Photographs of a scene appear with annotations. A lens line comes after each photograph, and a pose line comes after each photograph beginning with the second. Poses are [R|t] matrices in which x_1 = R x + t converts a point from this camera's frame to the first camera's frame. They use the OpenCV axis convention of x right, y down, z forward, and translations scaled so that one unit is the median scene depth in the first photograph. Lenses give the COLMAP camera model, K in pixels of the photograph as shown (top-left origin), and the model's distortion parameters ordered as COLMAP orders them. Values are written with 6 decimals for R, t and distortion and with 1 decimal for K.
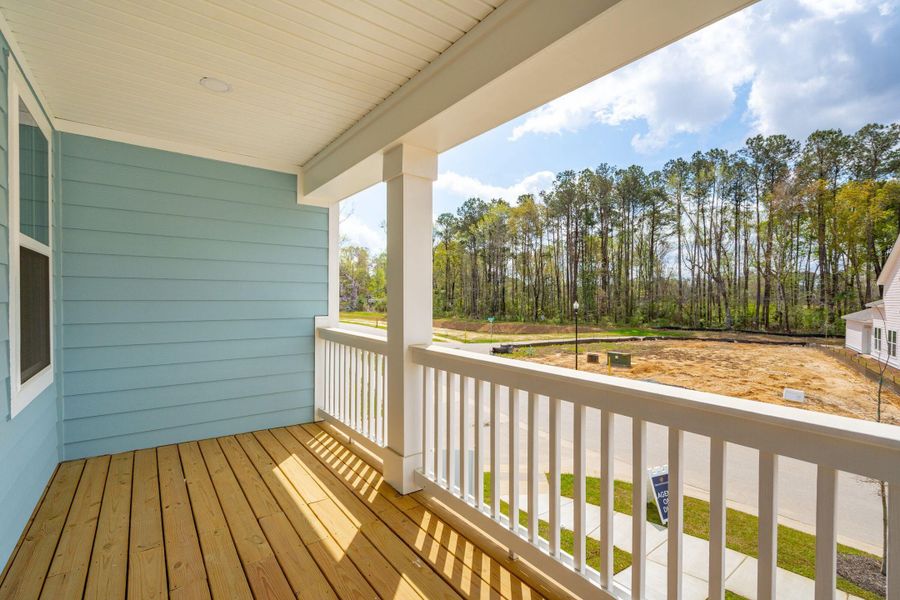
lens RADIAL K [[414.8, 0, 436.1], [0, 414.8, 303.9], [0, 0, 1]] dist [0.000061, 0.000154]
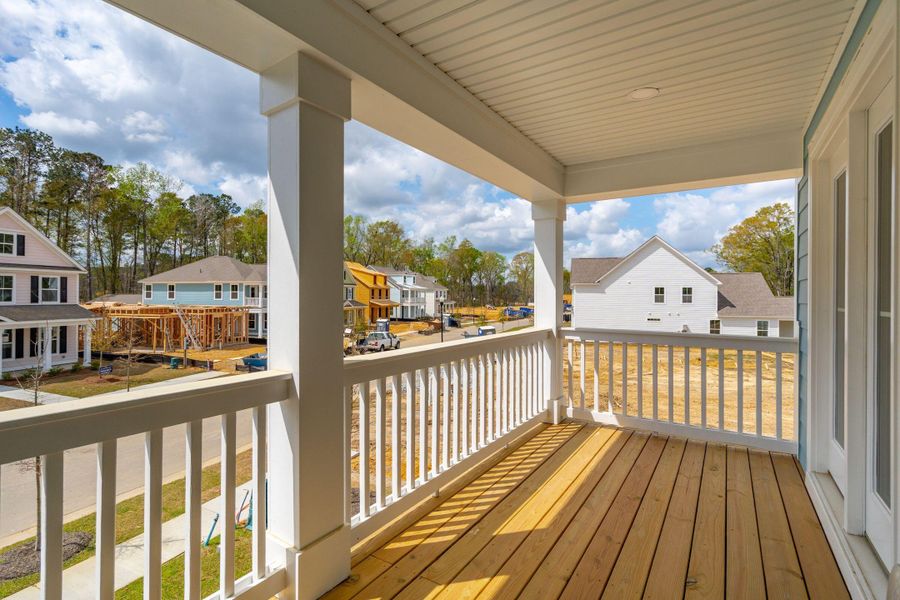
lens RADIAL K [[413.0, 0, 447.5], [0, 413.0, 297.7], [0, 0, 1]] dist [-0.000517, 0.000092]
pose [[-0.347647, -0.017057, 0.937471, -1.006237], [0.006270, 0.999770, 0.020515, -0.036781], [-0.937605, 0.013010, -0.347460, 1.371943]]
